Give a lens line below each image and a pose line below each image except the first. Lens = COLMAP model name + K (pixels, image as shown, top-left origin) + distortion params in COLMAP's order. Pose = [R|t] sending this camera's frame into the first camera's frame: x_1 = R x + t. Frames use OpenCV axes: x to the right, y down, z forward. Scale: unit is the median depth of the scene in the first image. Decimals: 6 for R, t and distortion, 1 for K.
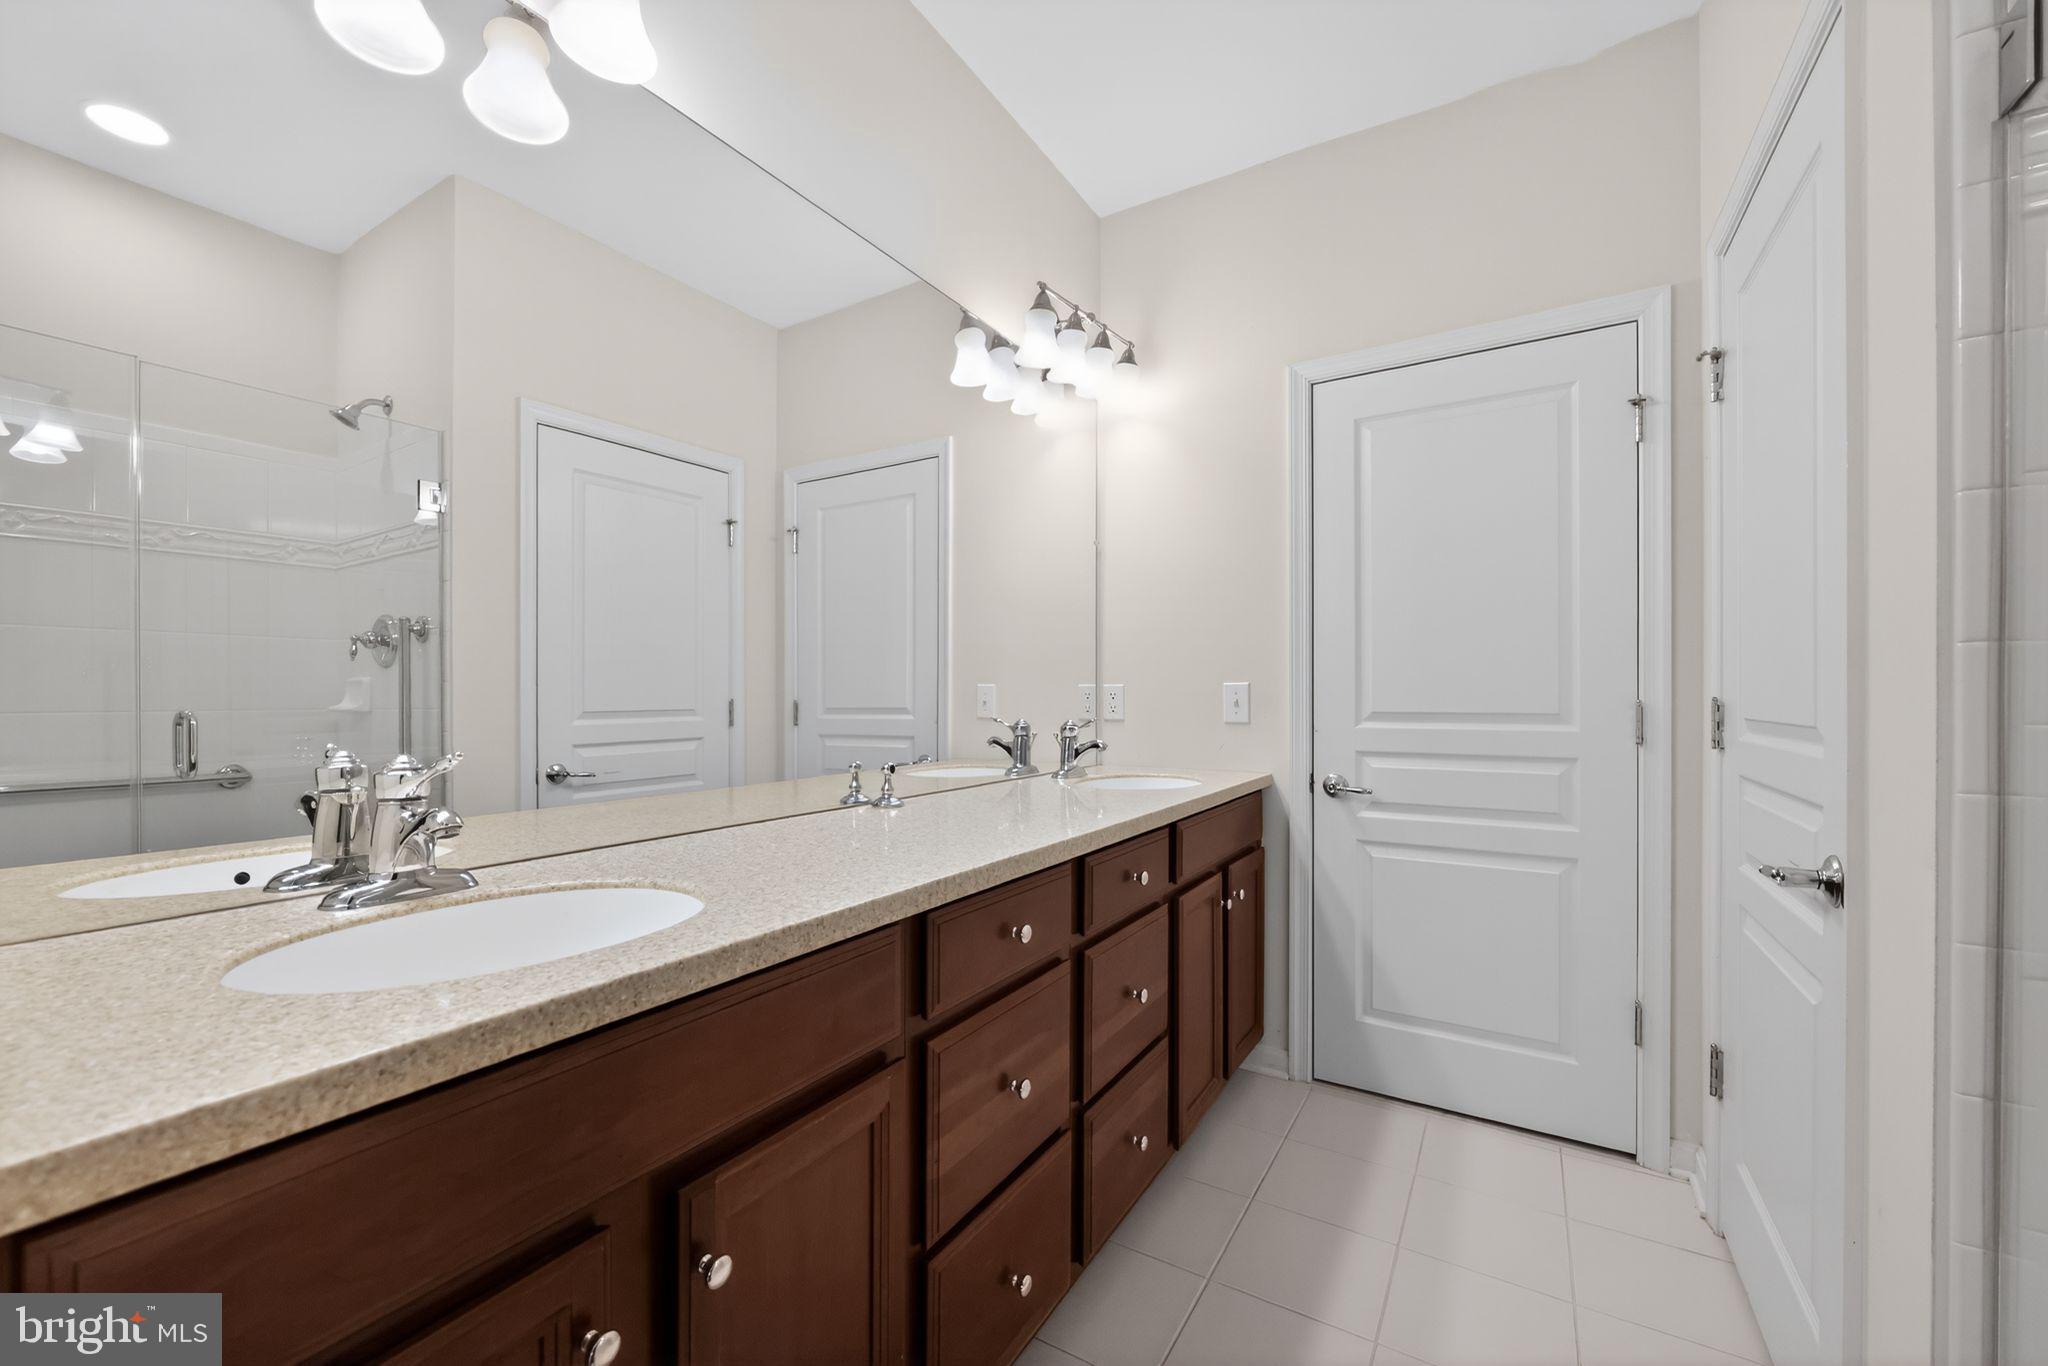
lens RADIAL K [[815.0, 0, 1021.1], [0, 815.0, 691.0], [0, 0, 1]] dist [-0.000312, -0.000048]
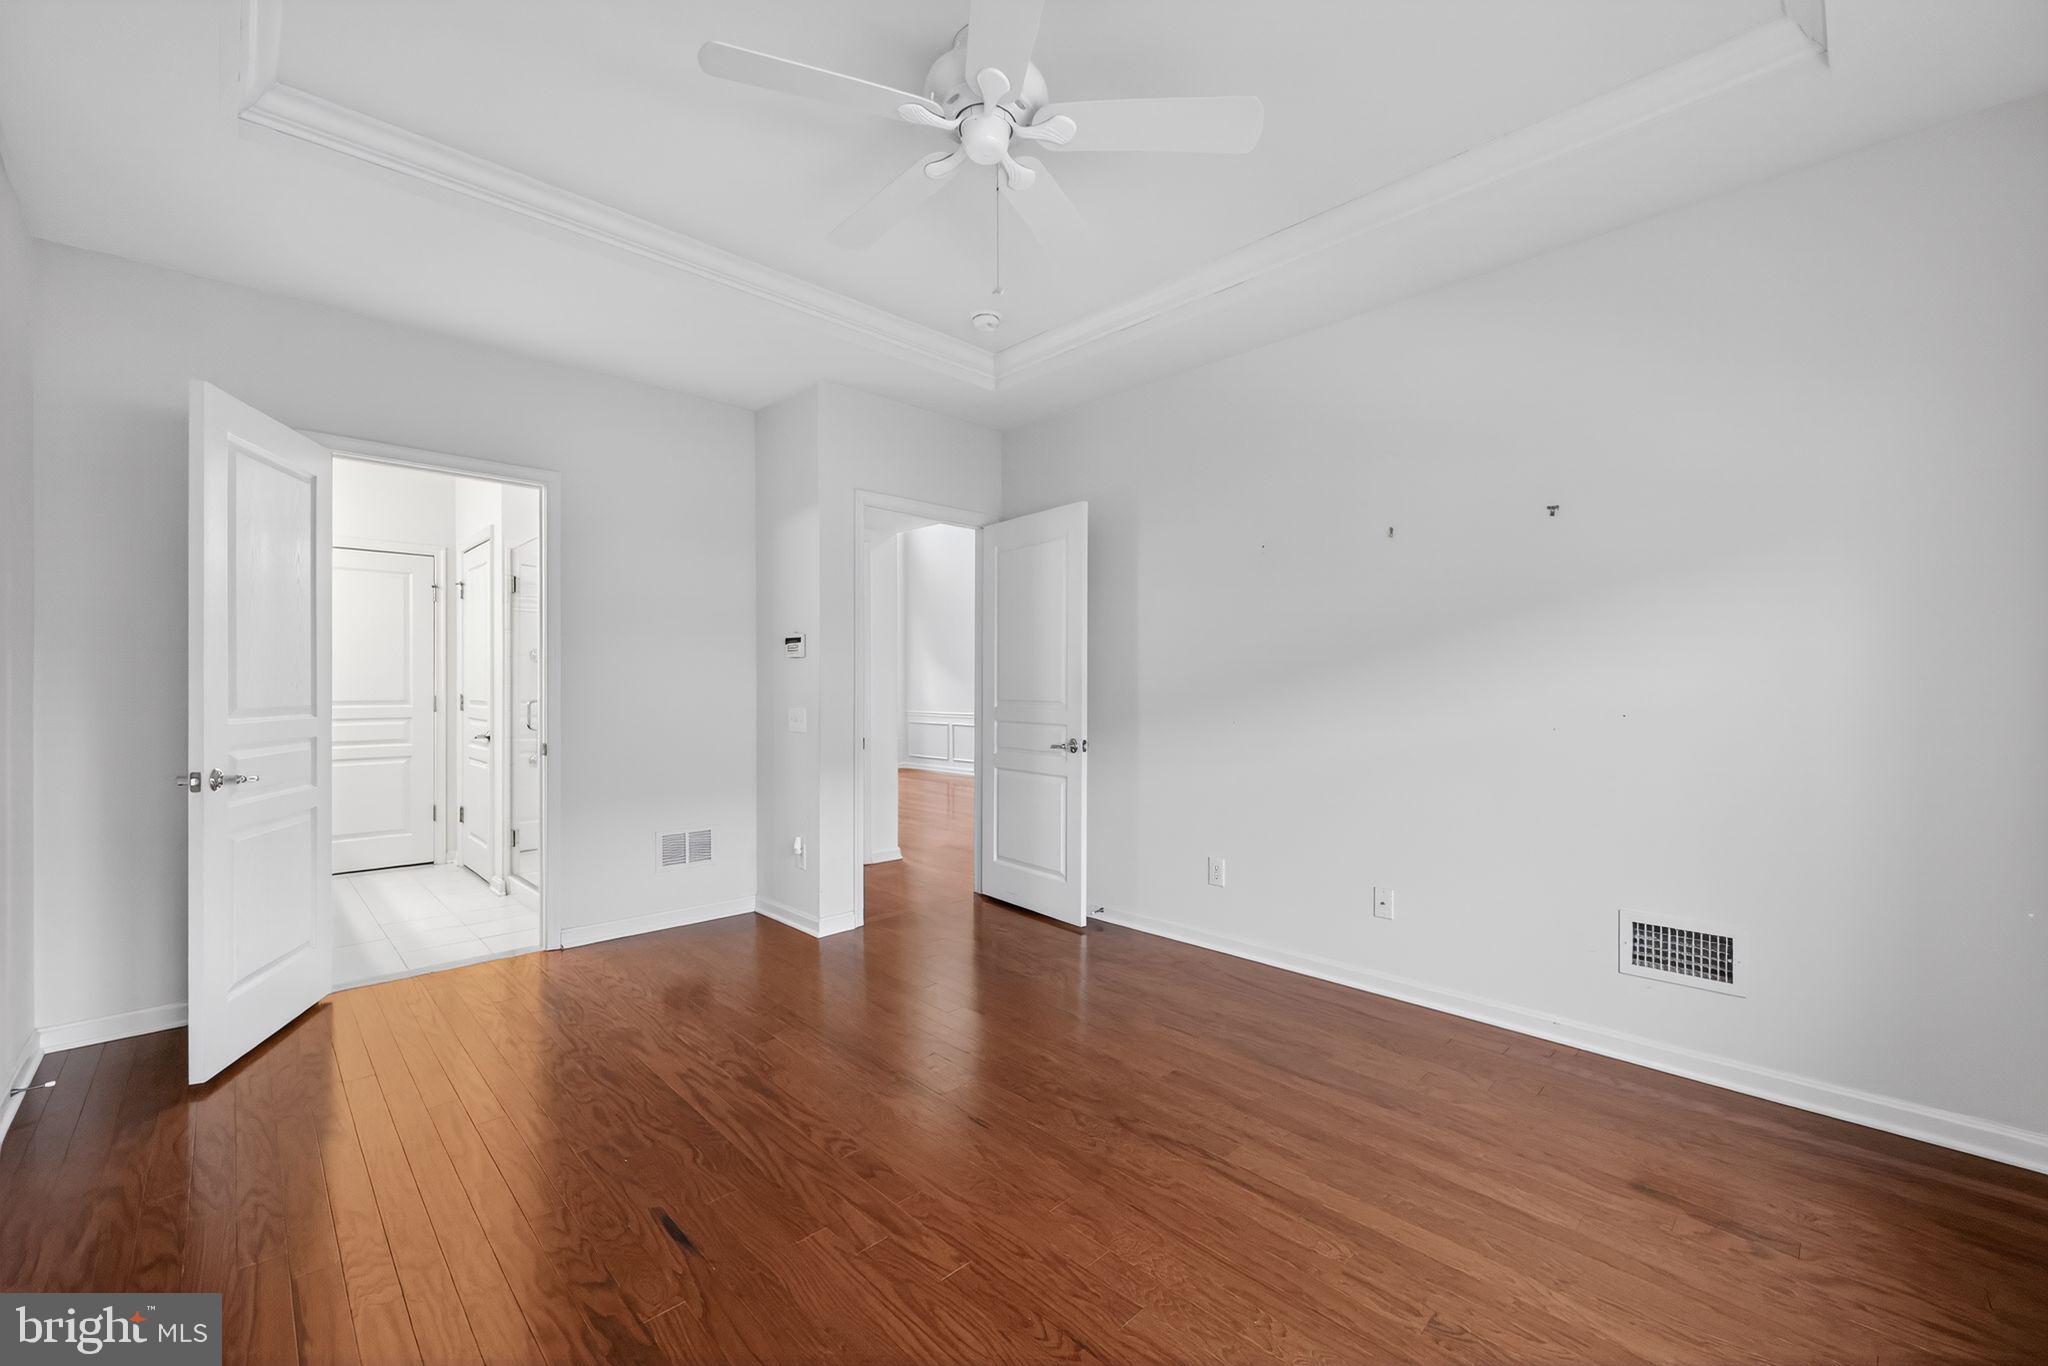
lens RADIAL K [[815.0, 0, 1021.1], [0, 815.0, 691.0], [0, 0, 1]] dist [-0.000312, -0.000048]
pose [[0.249329, -0.003181, 0.968414, -1.480054], [-0.005095, 0.999976, 0.004597, -0.026512], [-0.968405, -0.006081, 0.249307, -1.679113]]
